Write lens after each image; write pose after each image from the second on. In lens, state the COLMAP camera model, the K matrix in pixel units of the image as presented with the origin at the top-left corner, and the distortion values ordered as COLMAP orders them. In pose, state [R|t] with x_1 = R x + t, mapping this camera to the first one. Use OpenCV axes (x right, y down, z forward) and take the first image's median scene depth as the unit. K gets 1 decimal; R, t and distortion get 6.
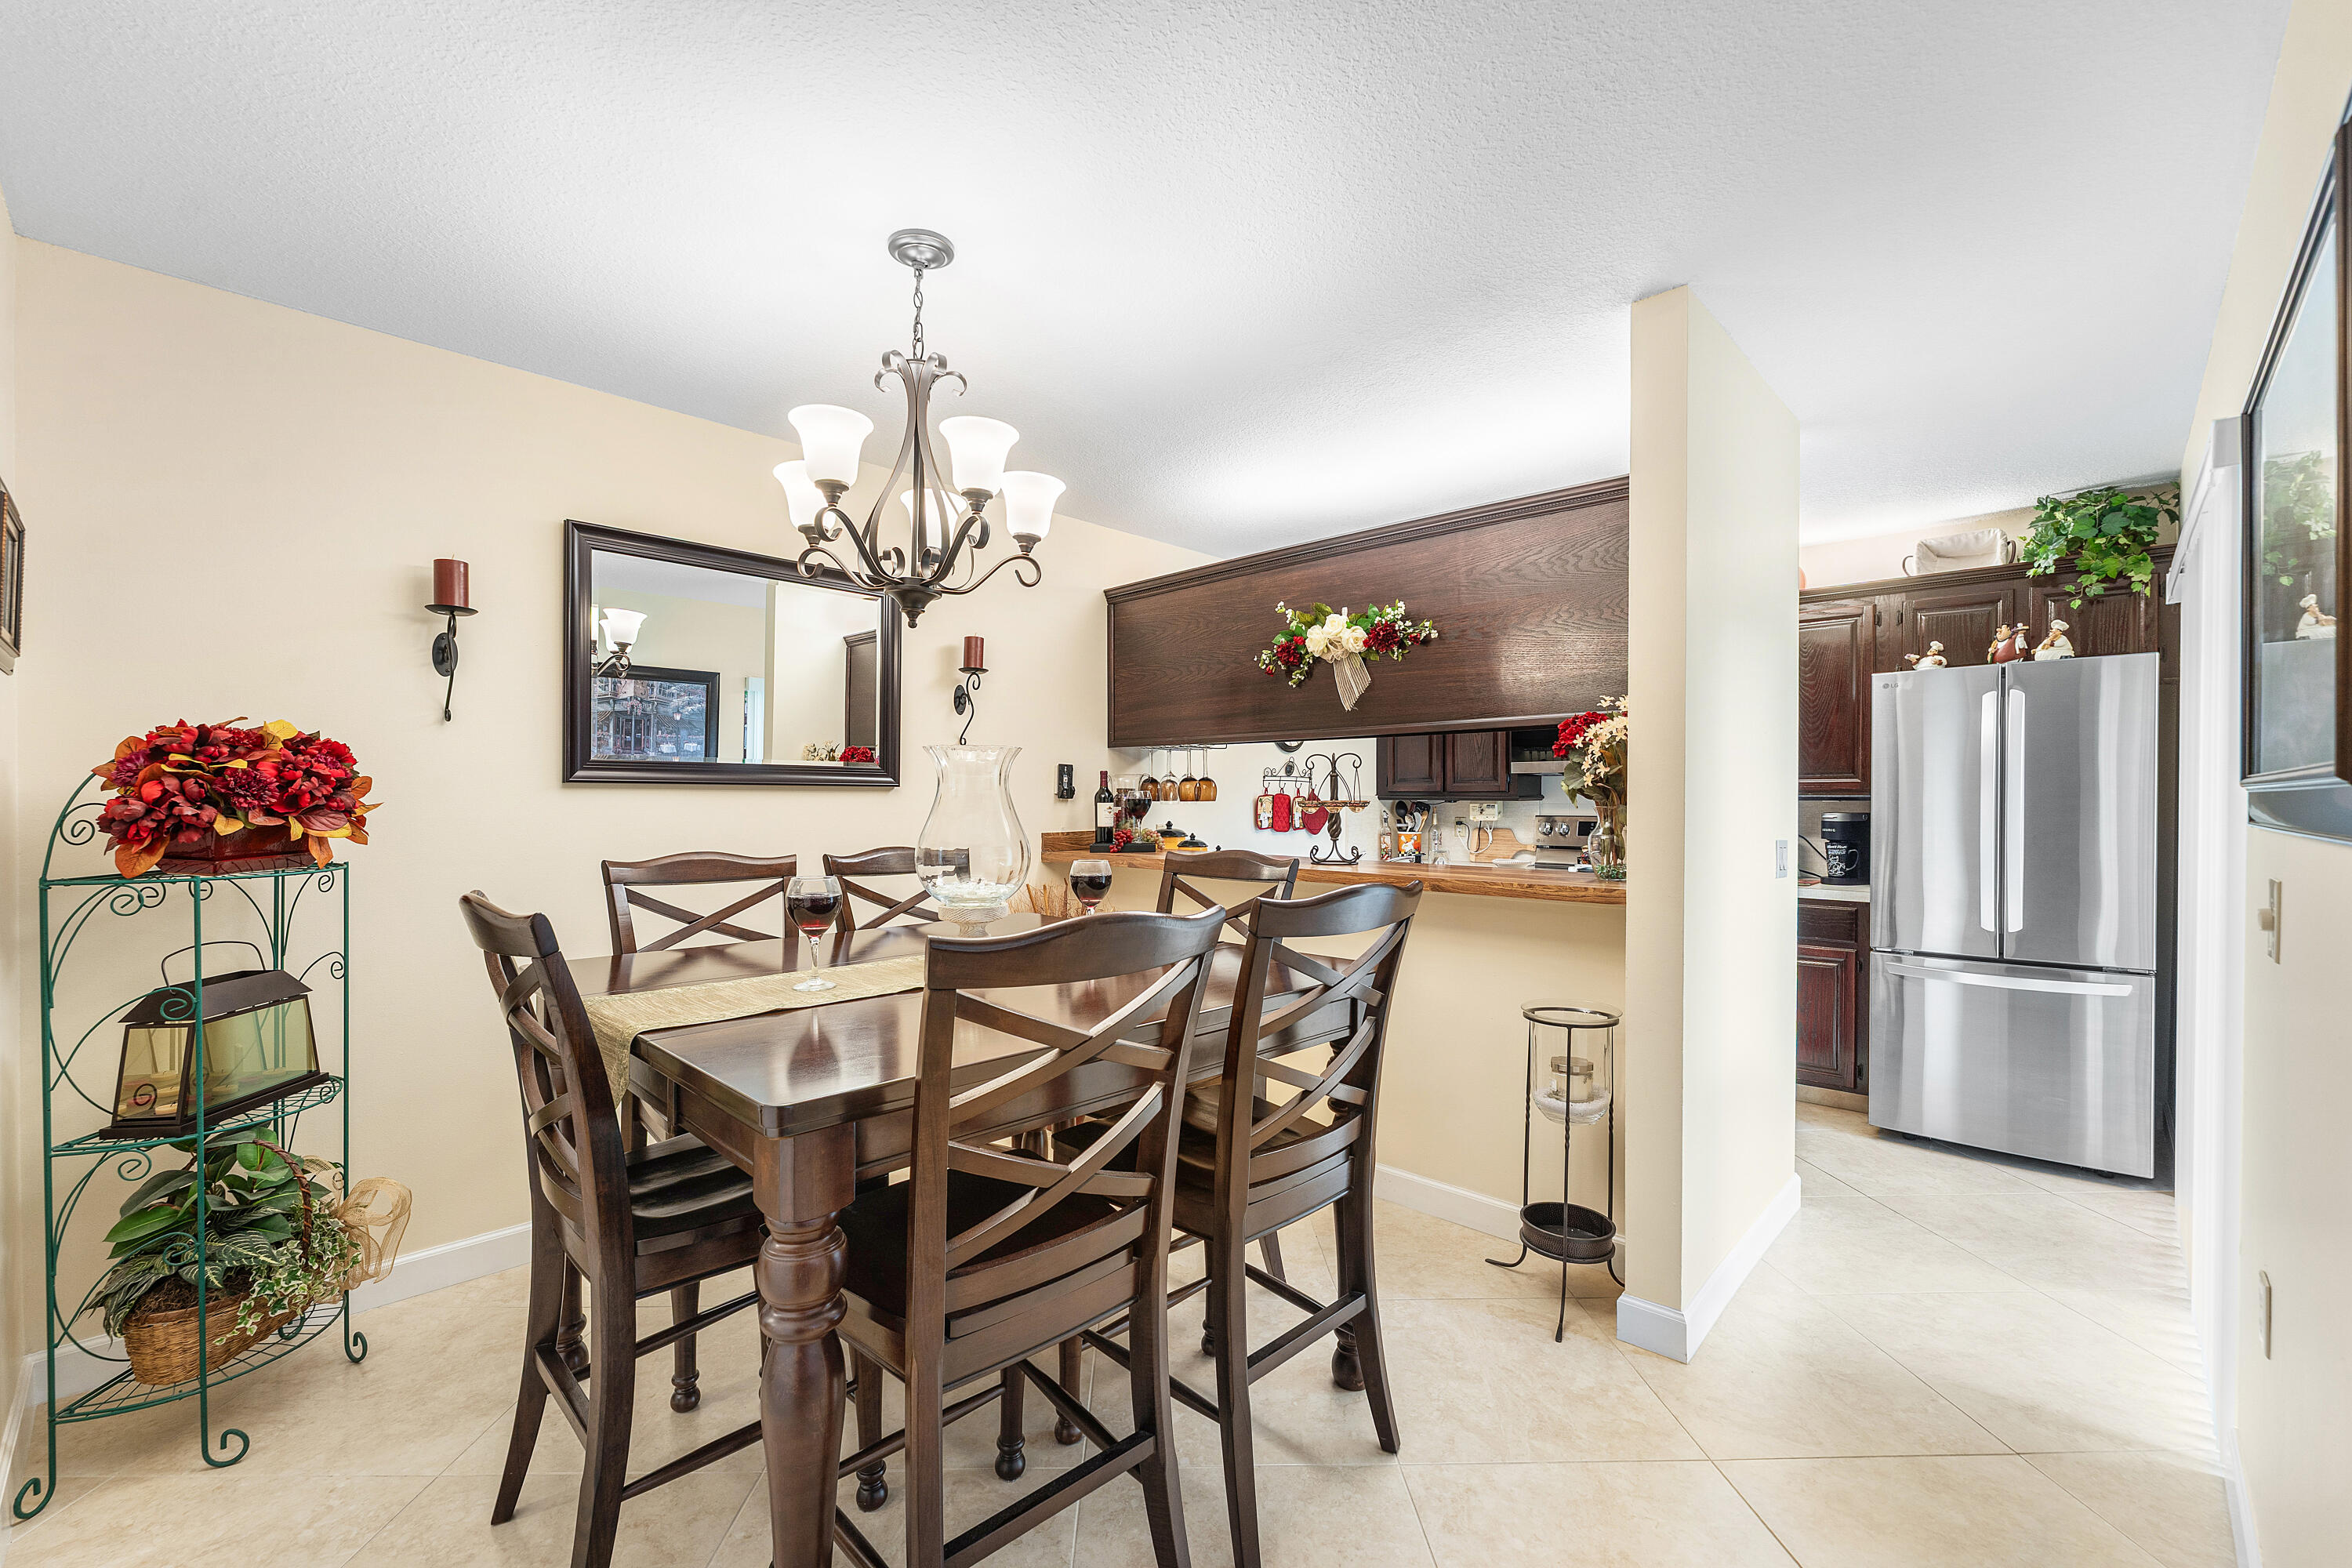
lens RADIAL K [[976.2, 0, 1161.9], [0, 976.2, 805.0], [0, 0, 1]] dist [-0.001022, -0.000044]
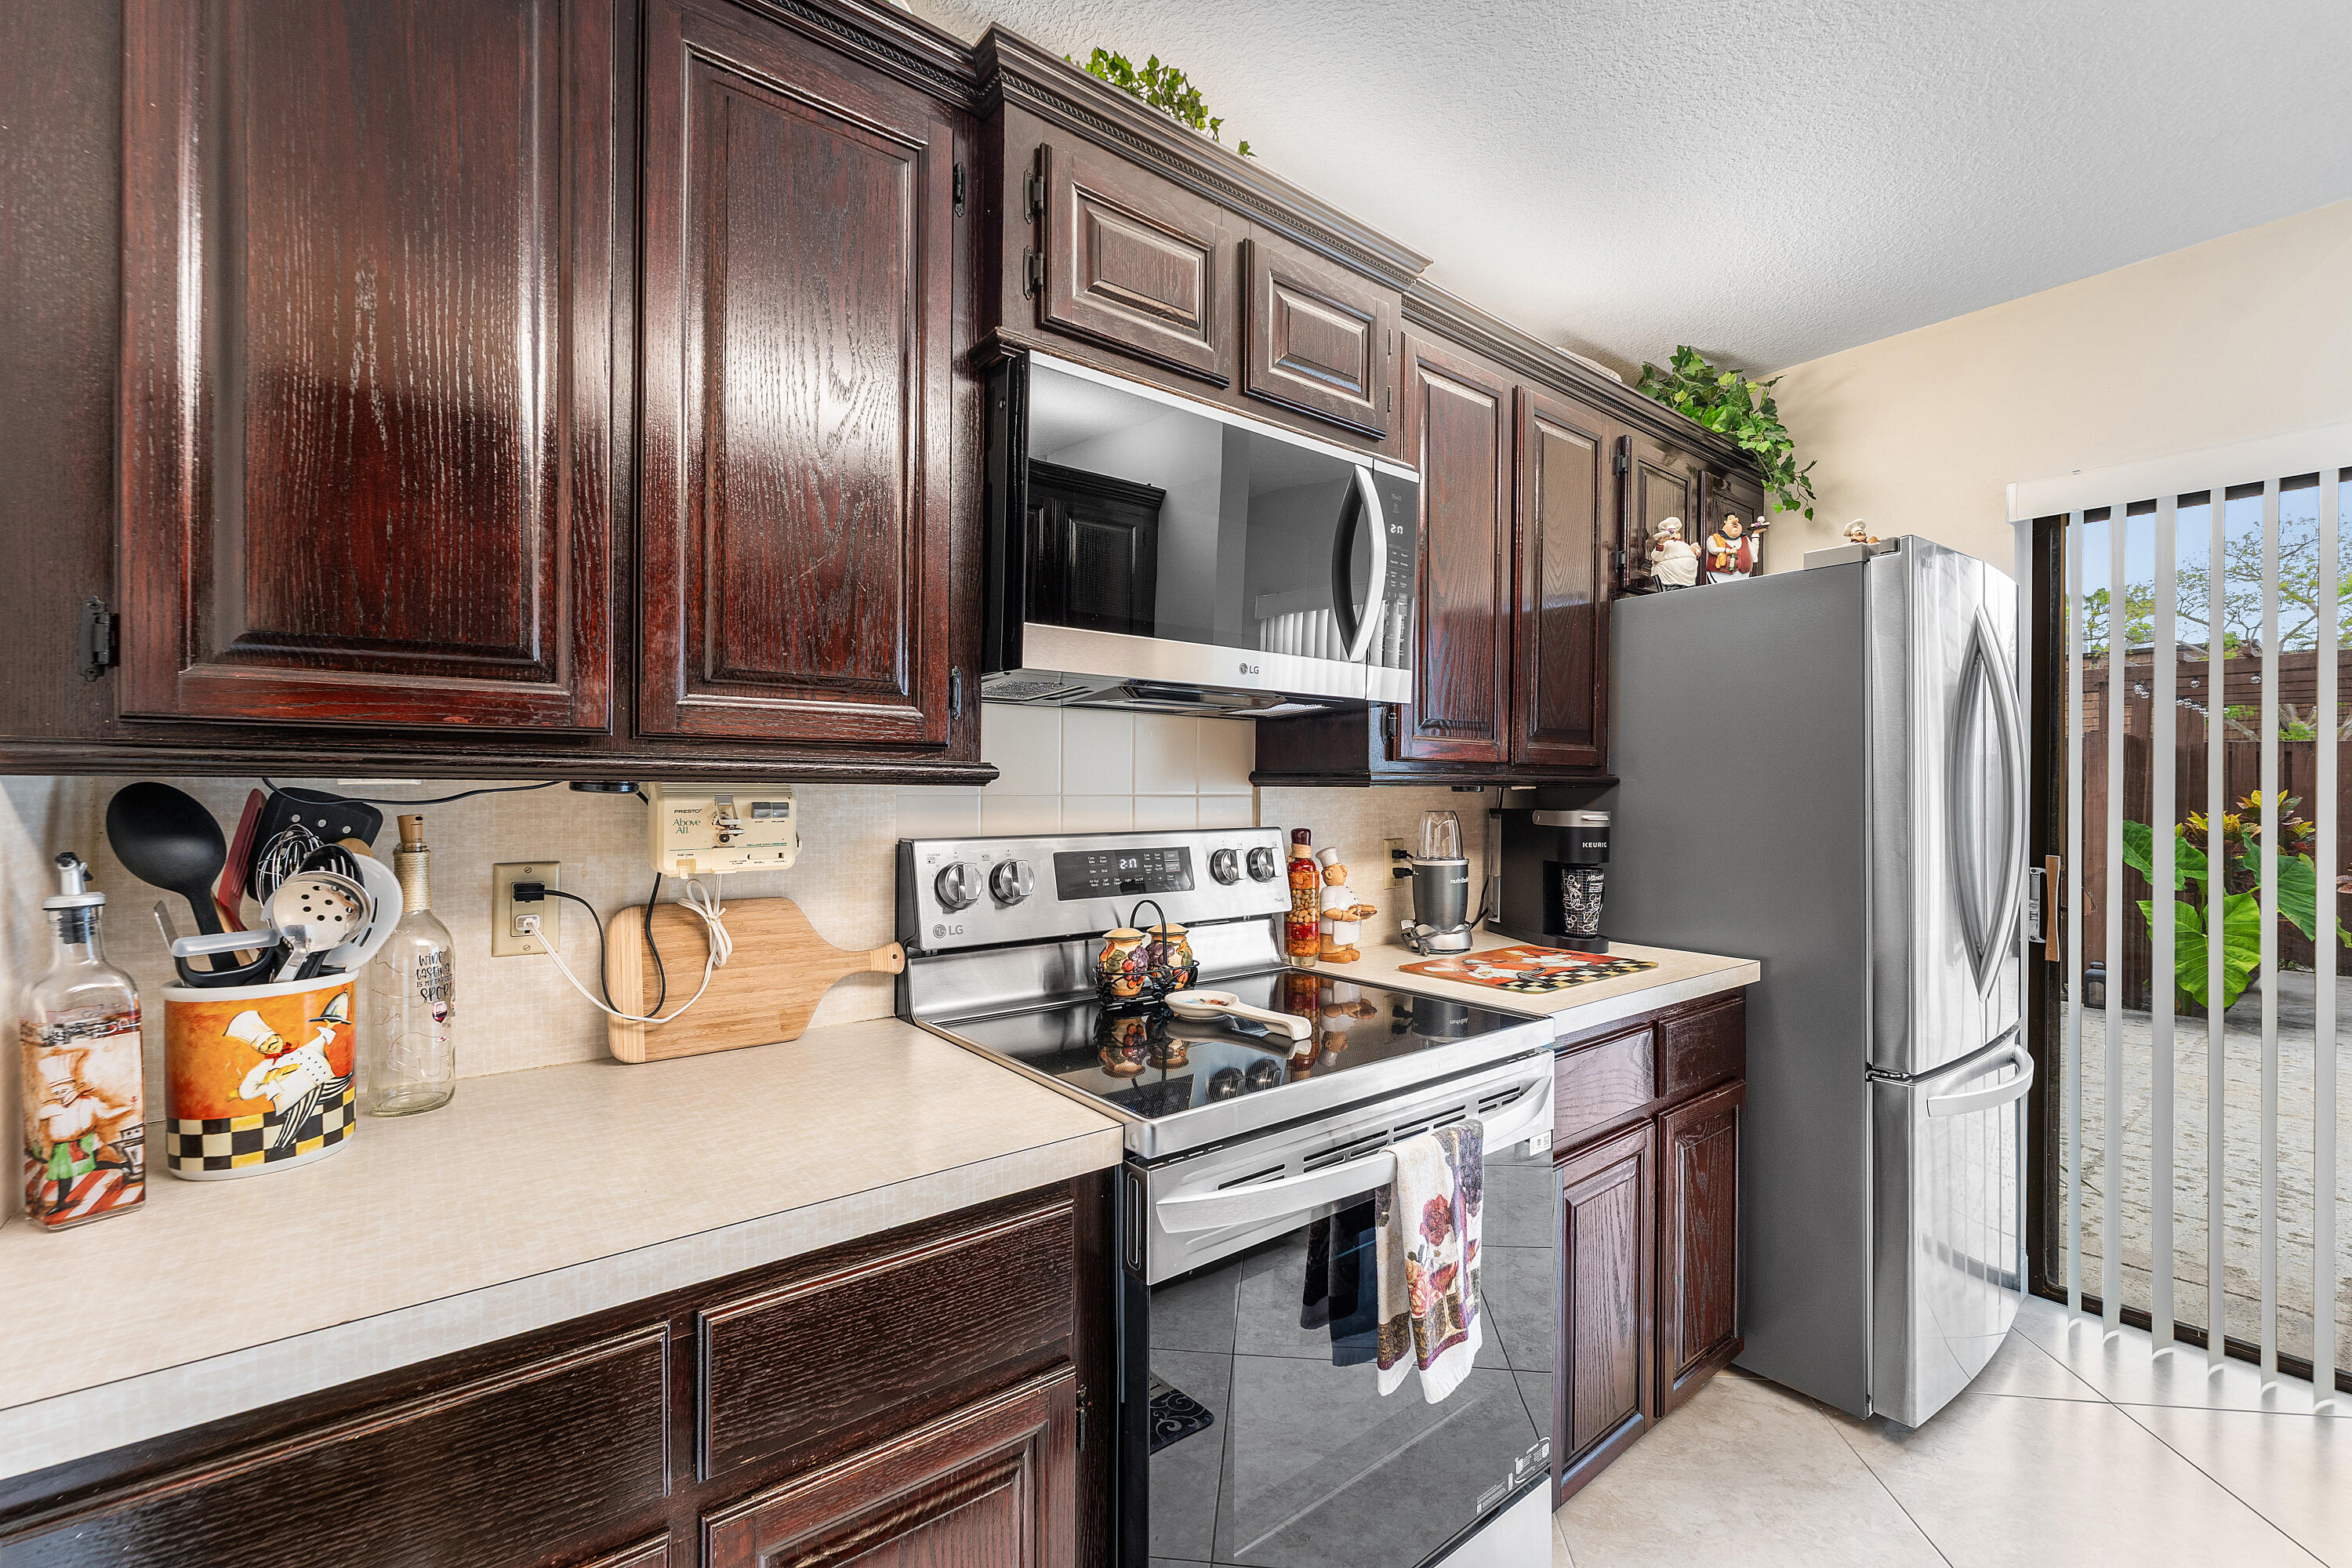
lens RADIAL K [[976.2, 0, 1161.9], [0, 976.2, 805.0], [0, 0, 1]] dist [-0.001022, -0.000044]
pose [[0.134054, -0.008527, 0.990937, 0.140124], [0.006438, 0.999949, 0.007734, -0.000209], [-0.990953, 0.005343, 0.134102, 0.950465]]
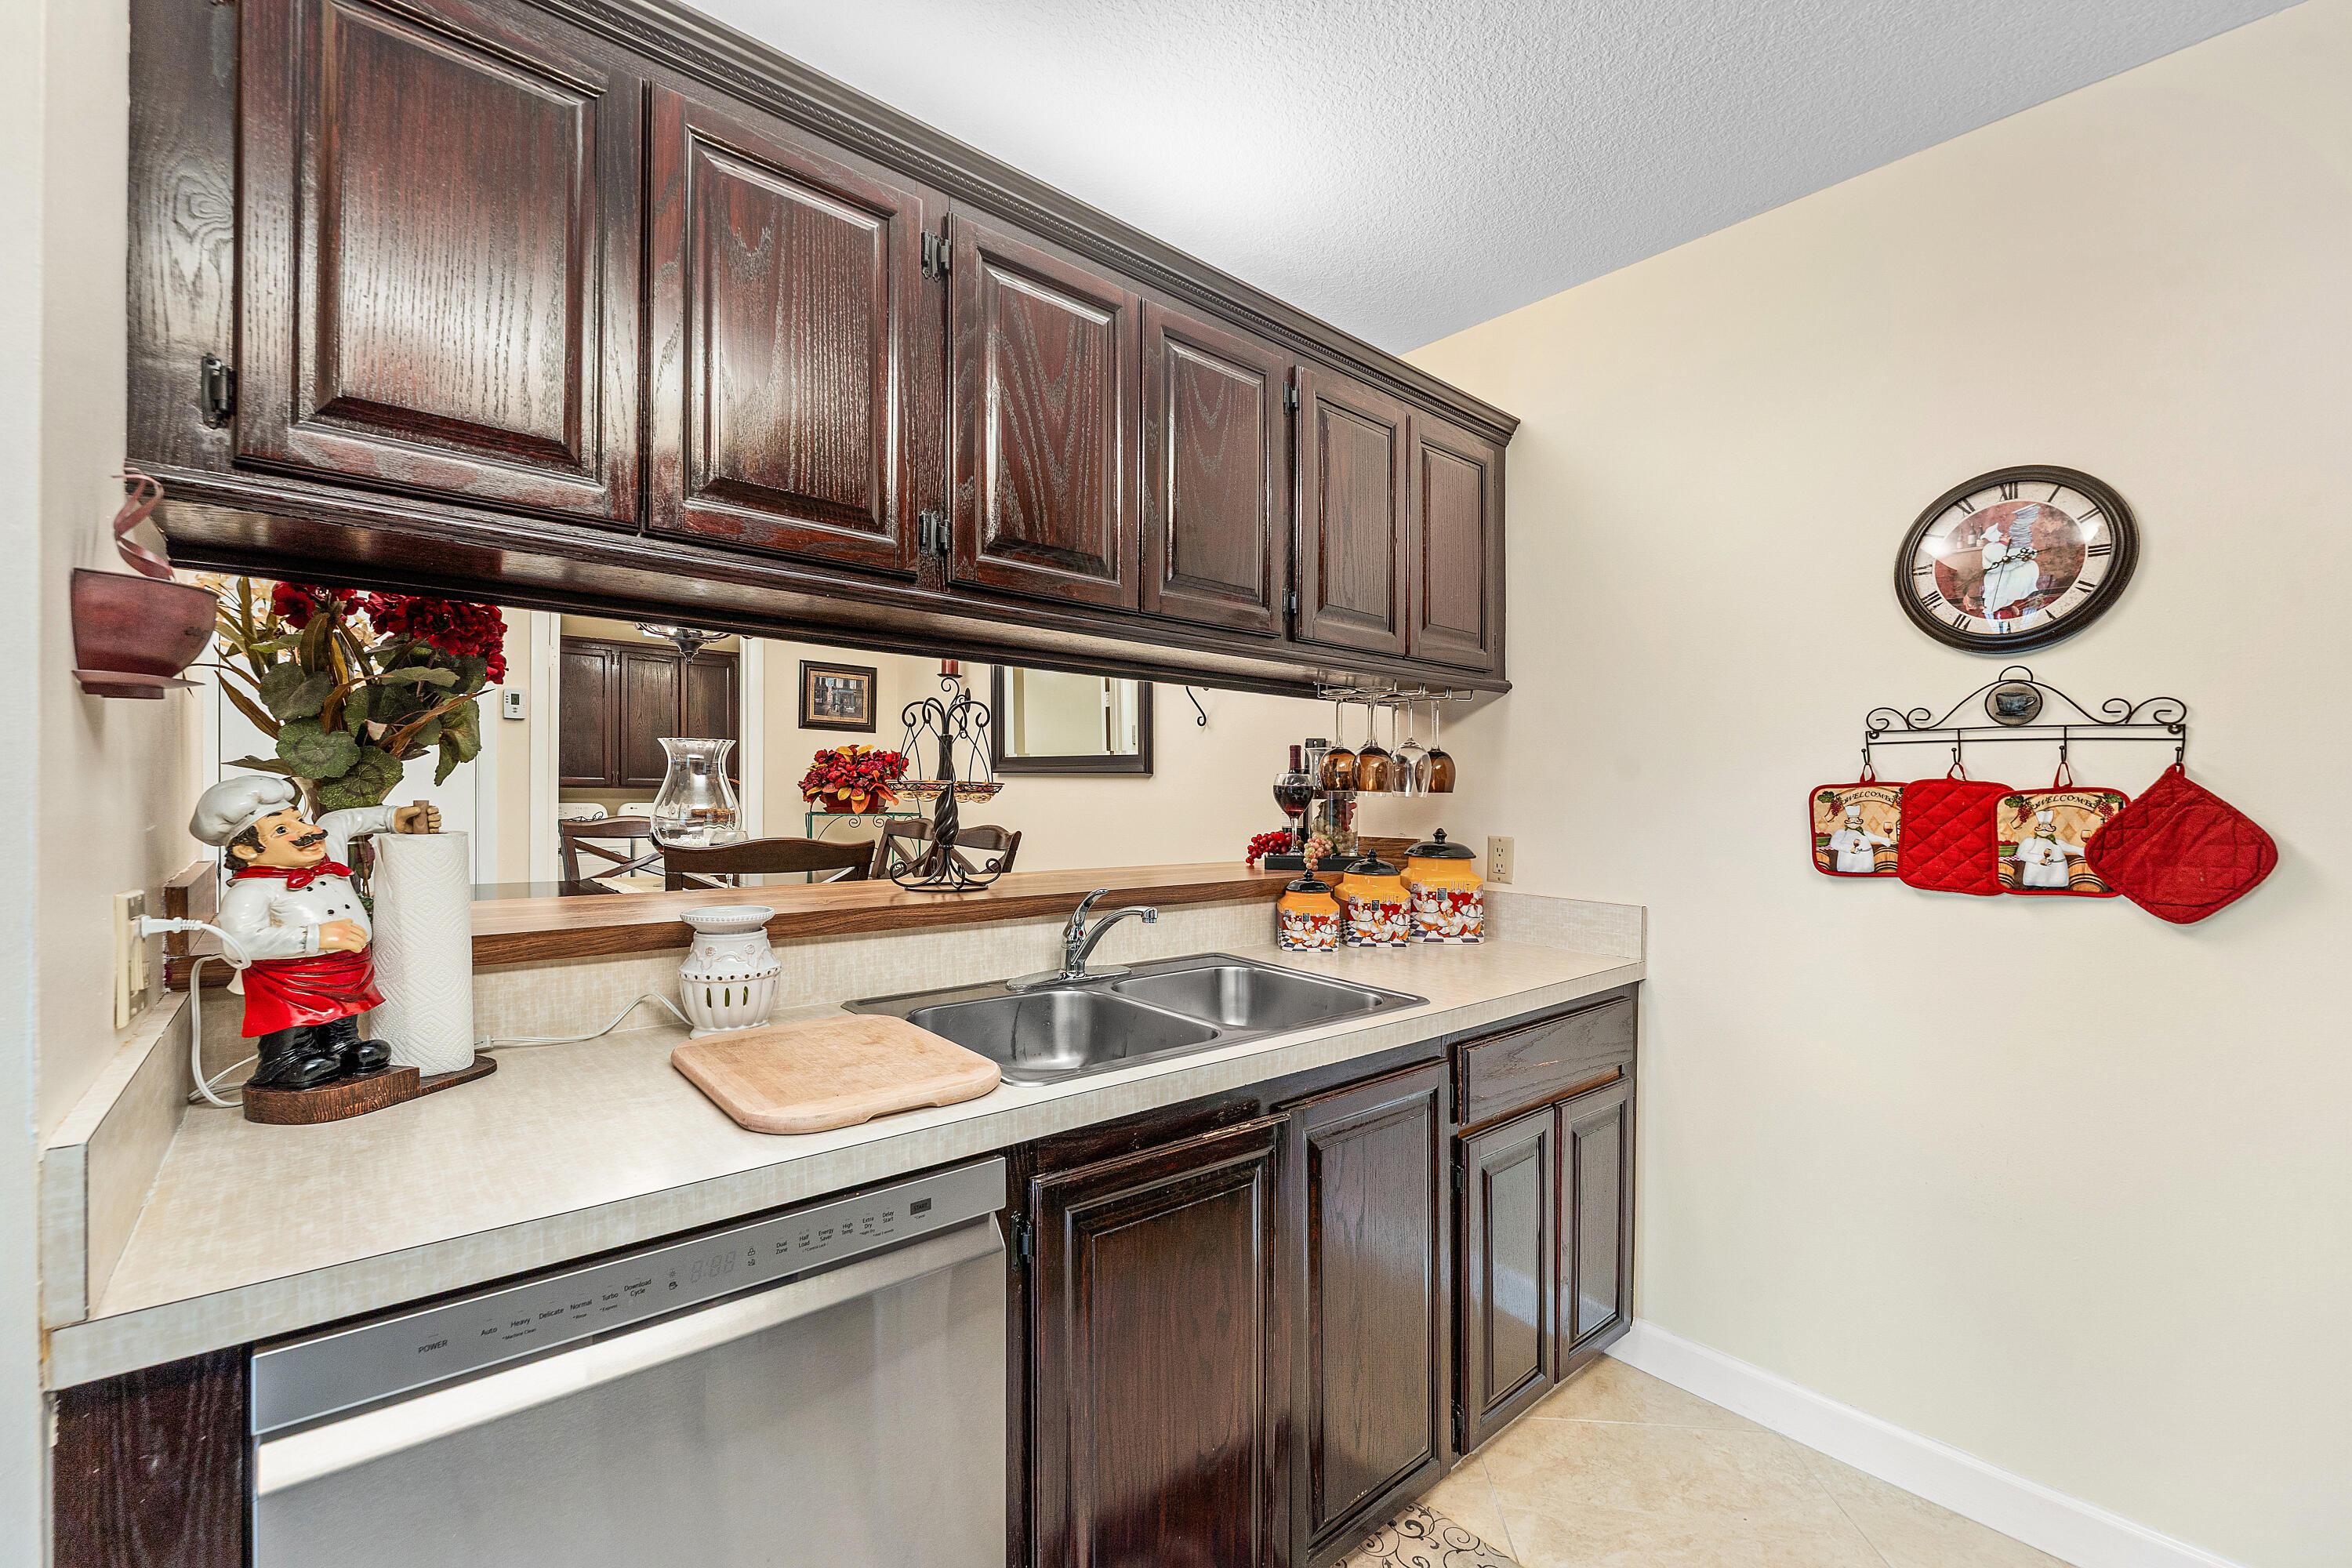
lens RADIAL K [[964.9, 0, 1171.7], [0, 964.9, 790.4], [0, 0, 1]] dist [-0.001790, -0.000557]
pose [[-0.091524, -0.002724, -0.995799, 0.488592], [-0.023501, 0.999724, -0.000575, -0.001033], [0.995526, 0.023350, -0.091563, 0.776903]]
